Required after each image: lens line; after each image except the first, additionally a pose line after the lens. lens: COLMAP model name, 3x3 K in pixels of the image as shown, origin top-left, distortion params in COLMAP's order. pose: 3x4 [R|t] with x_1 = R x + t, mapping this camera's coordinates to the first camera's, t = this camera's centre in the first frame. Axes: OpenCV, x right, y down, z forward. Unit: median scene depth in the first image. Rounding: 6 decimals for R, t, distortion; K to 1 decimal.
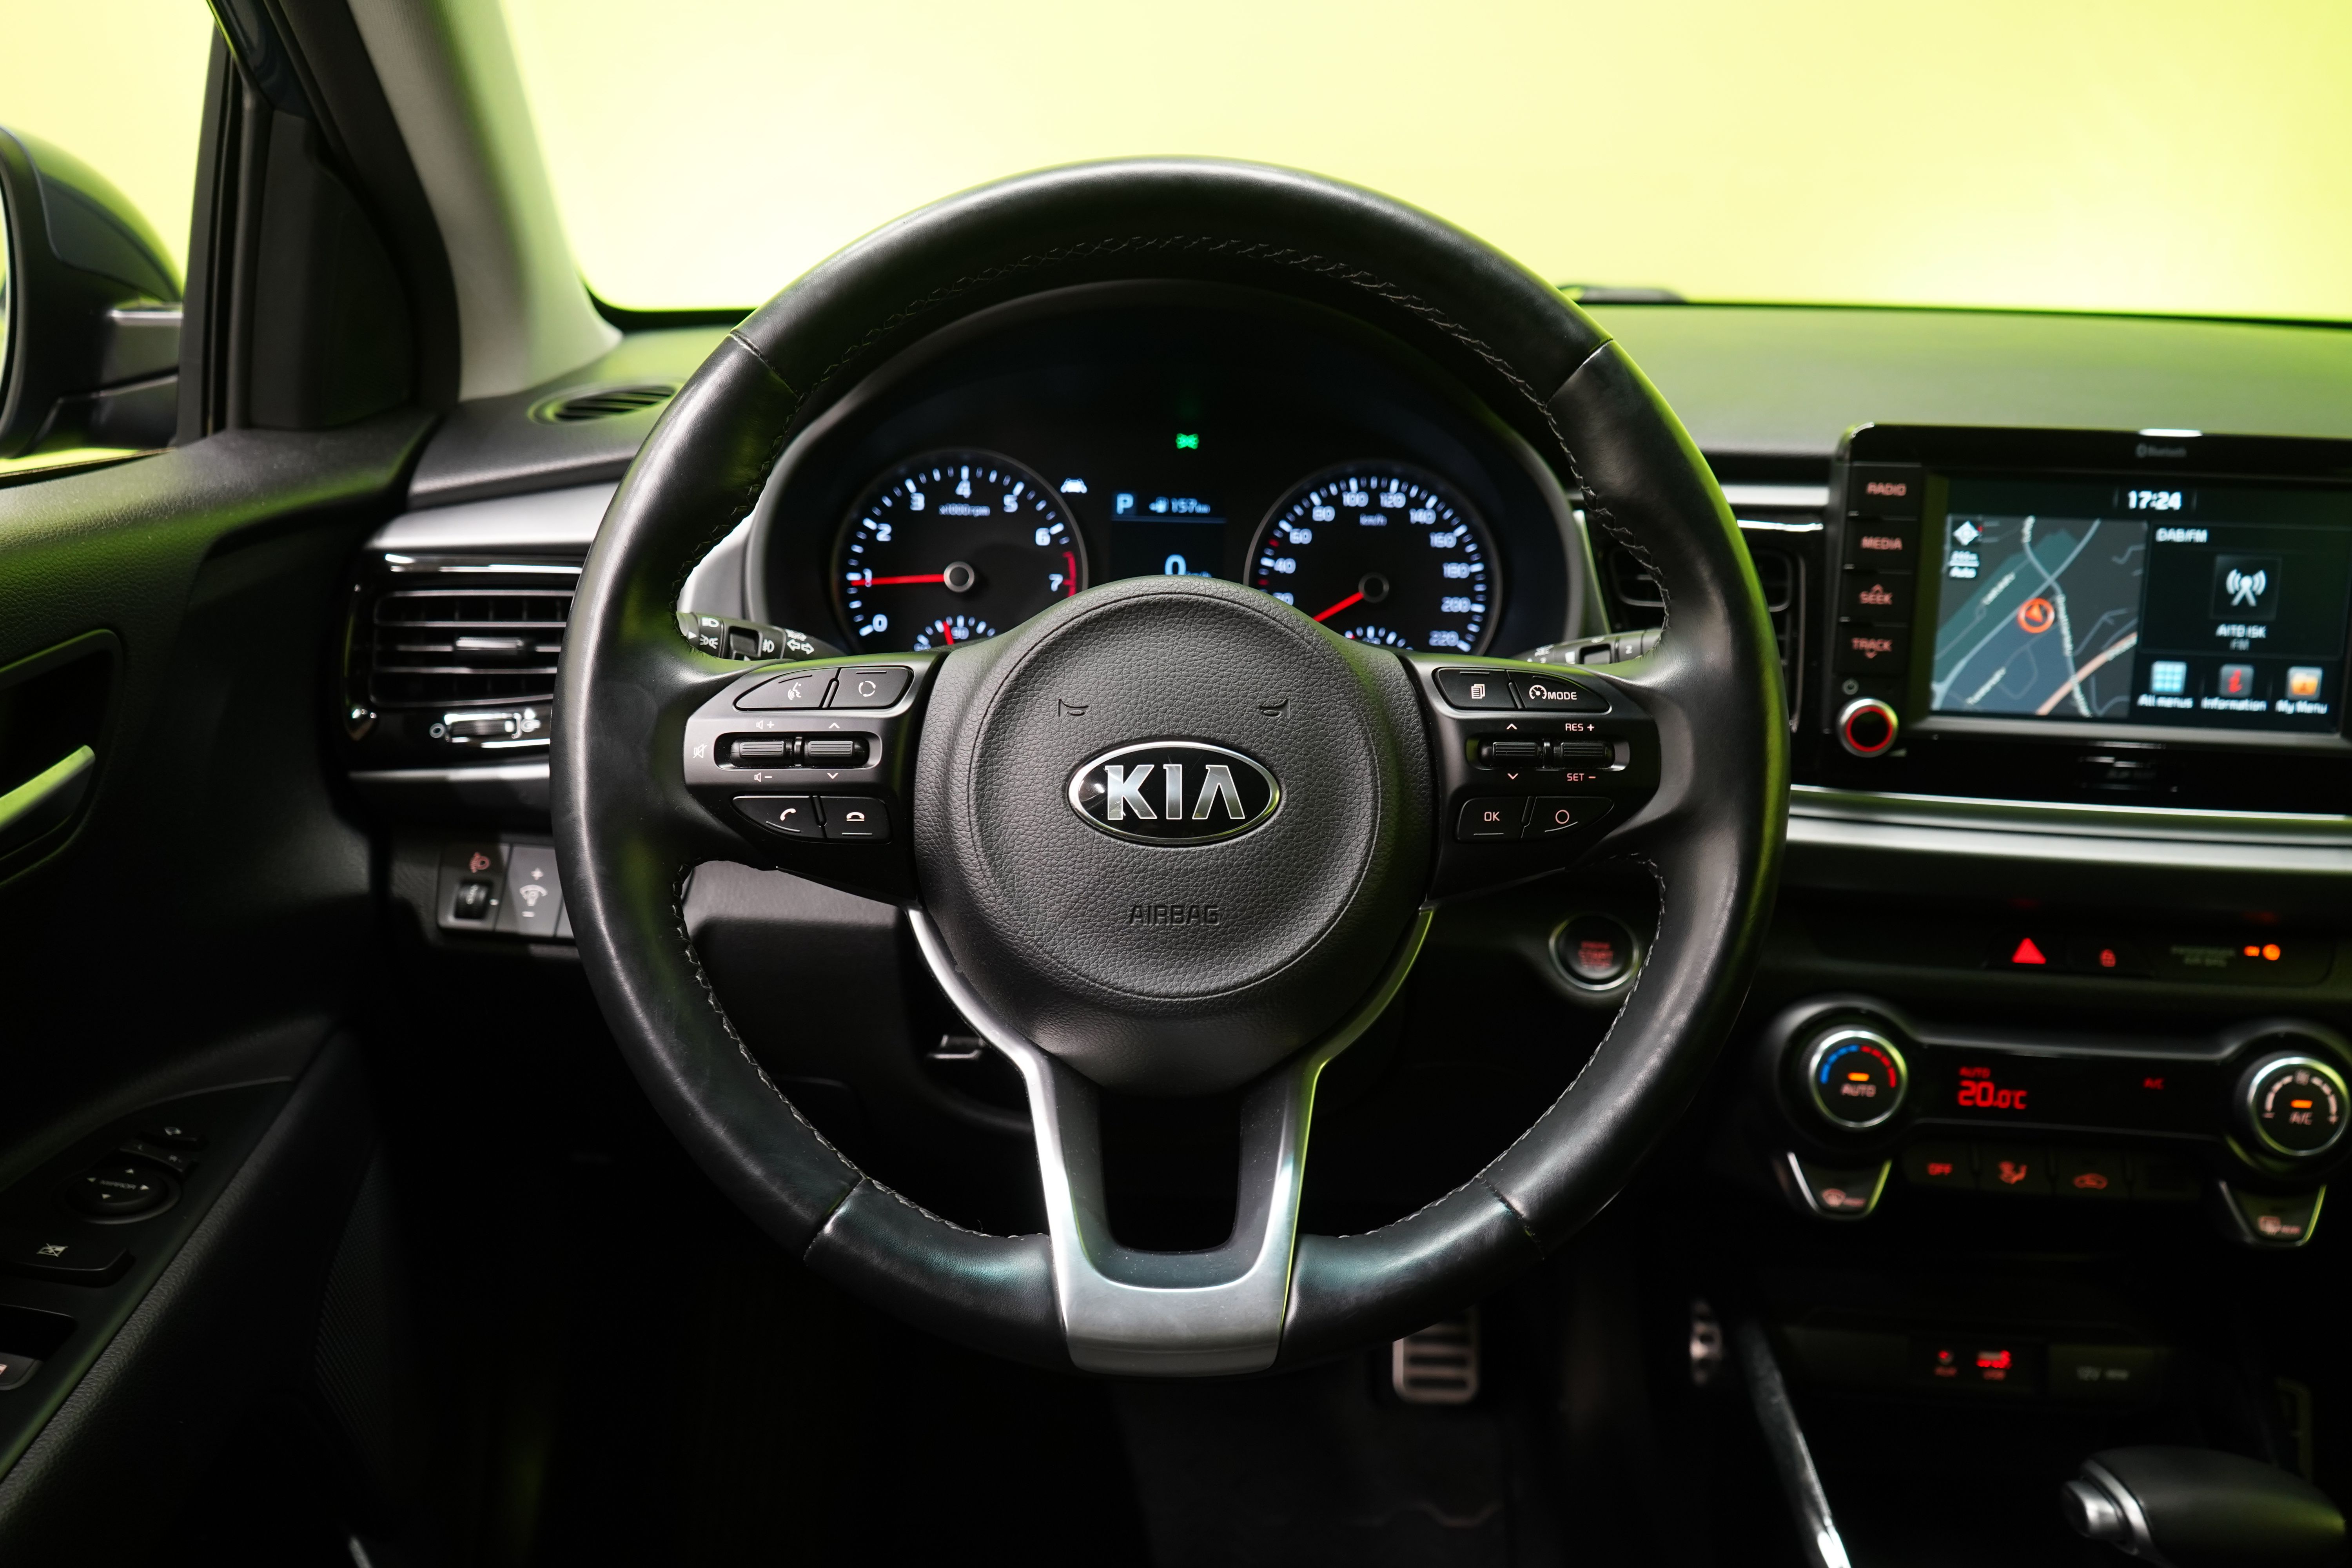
lens RADIAL K [[2045.4, 0, 1176.0], [0, 2045.4, 784.0], [0, 0, 1]] dist [0.007160, 0.006431]
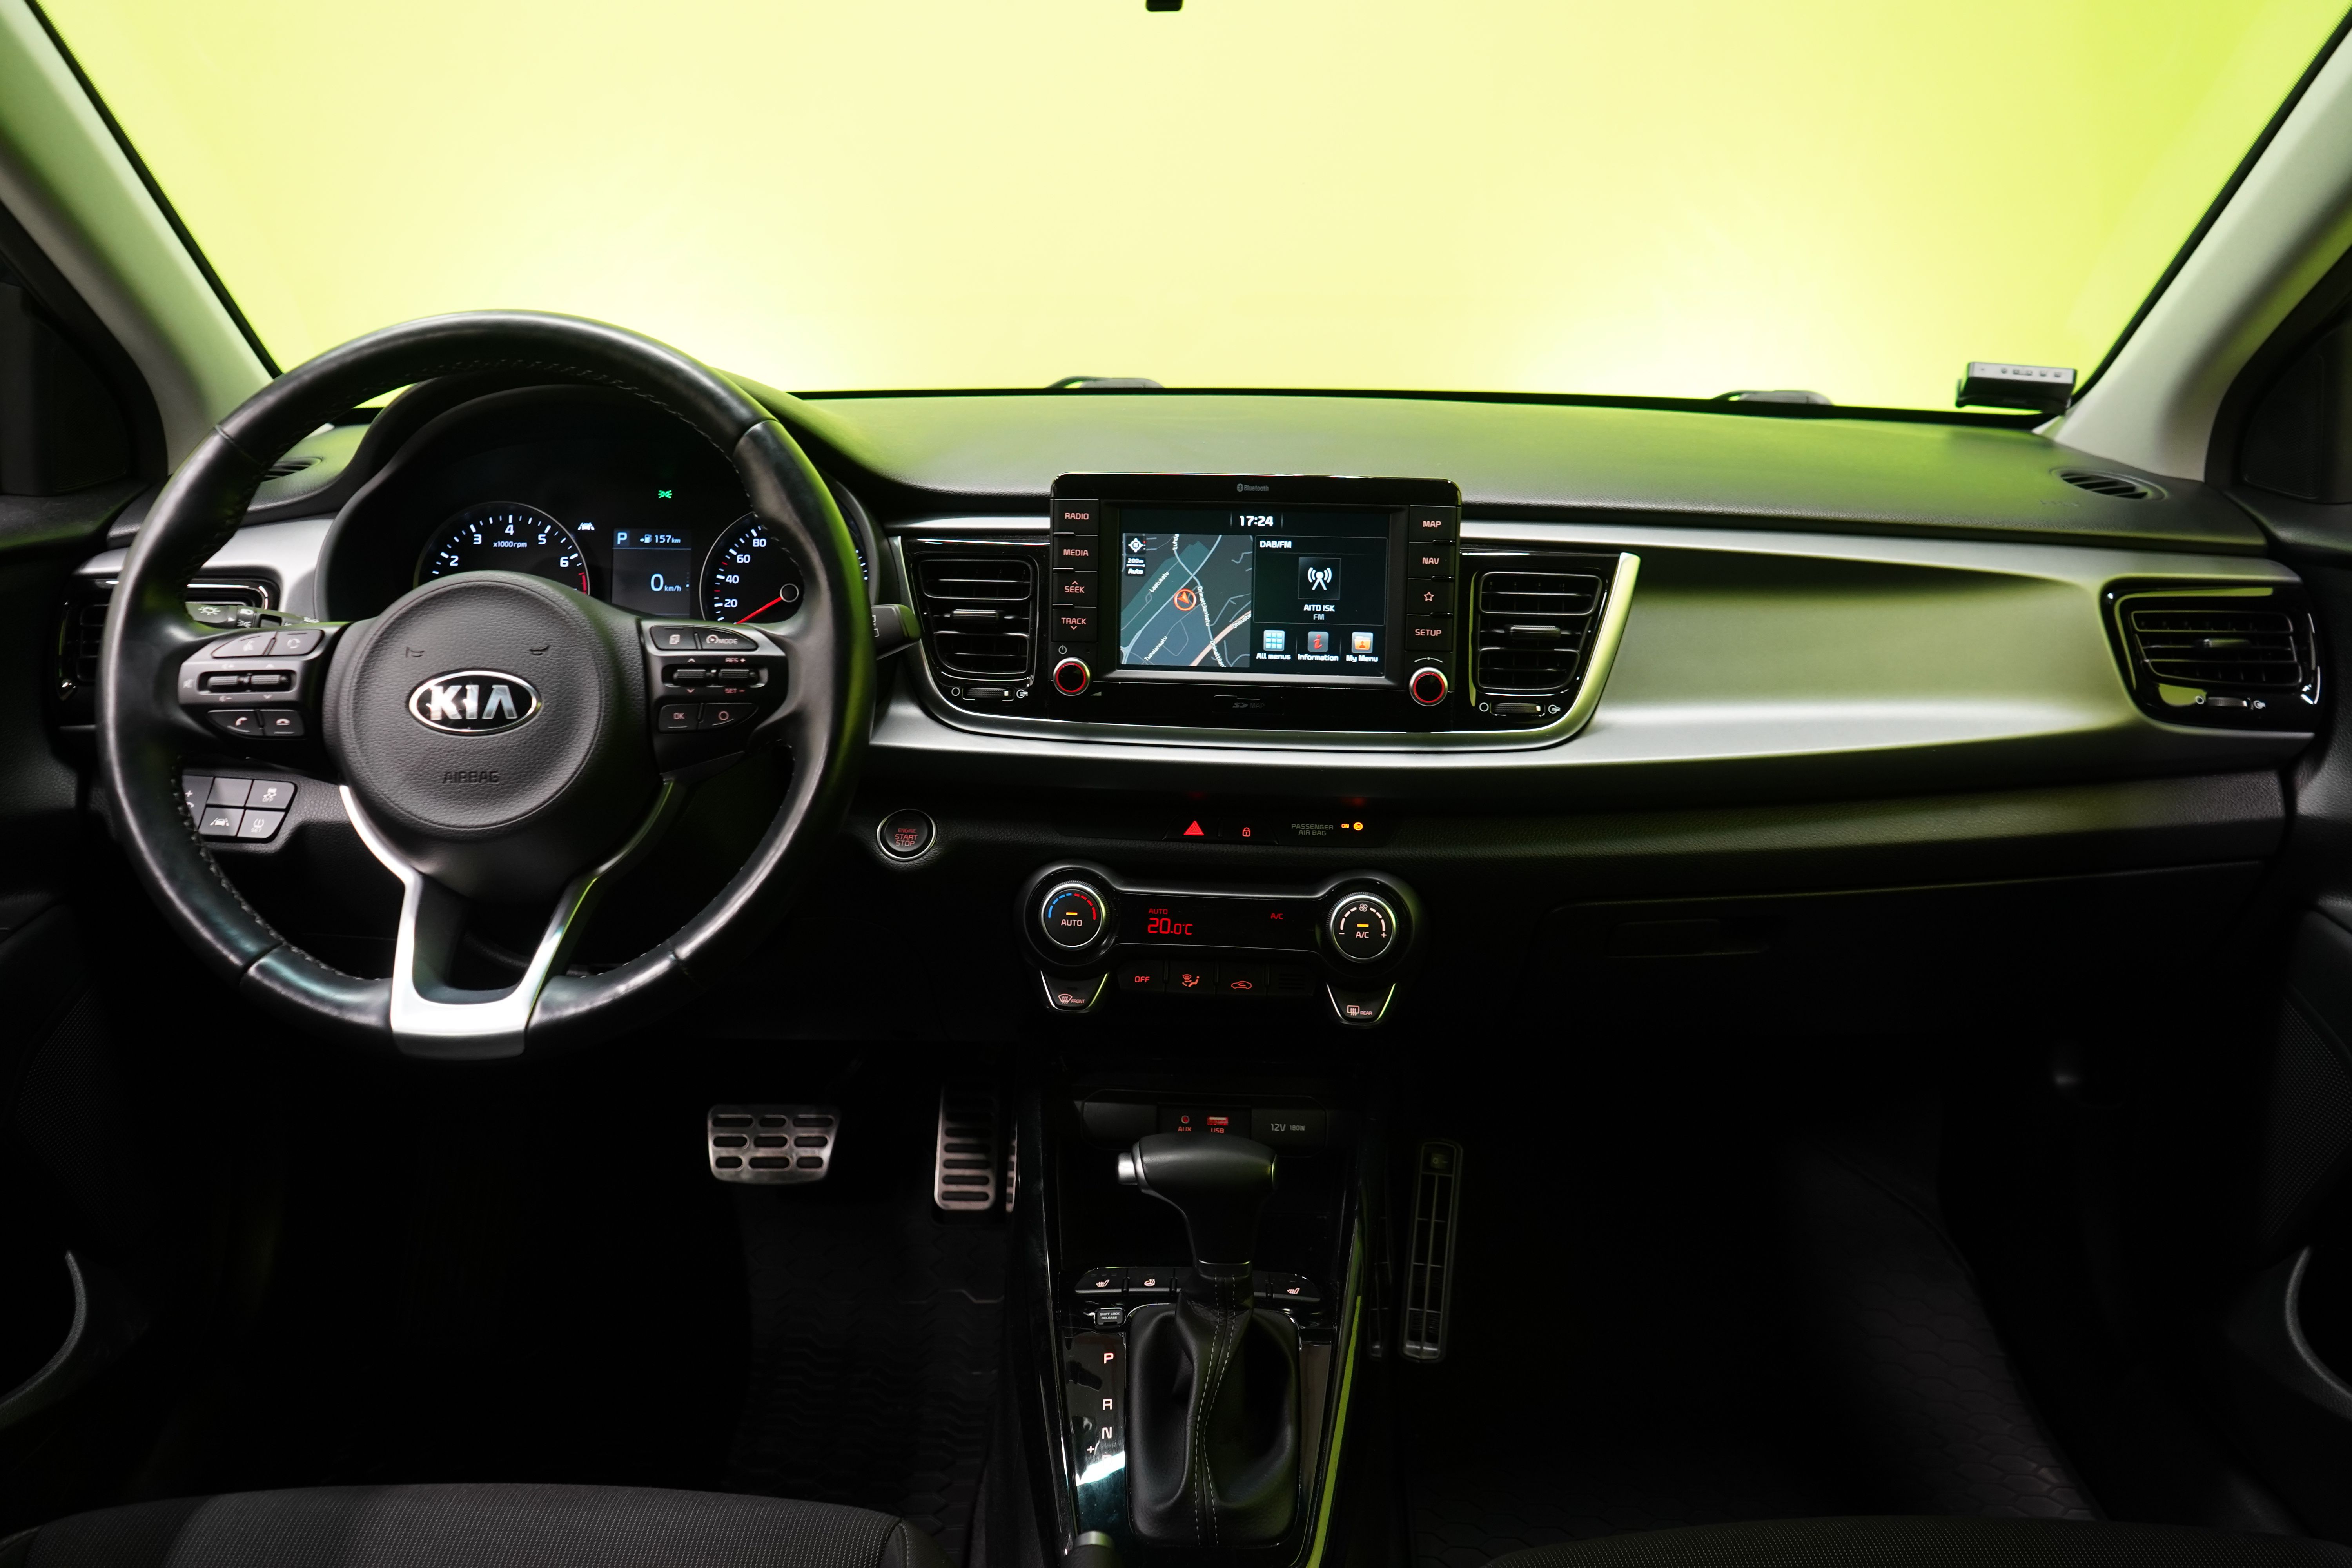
lens RADIAL K [[1900.6, 0, 1176.0], [0, 1900.6, 784.0], [0, 0, 1]] dist [-0.004487, 0.008337]
pose [[0.999859, -0.015673, -0.005961, 0.421368], [0.015516, 0.999553, -0.025554, 0.086480], [0.006358, 0.025458, 0.999656, -0.373508]]
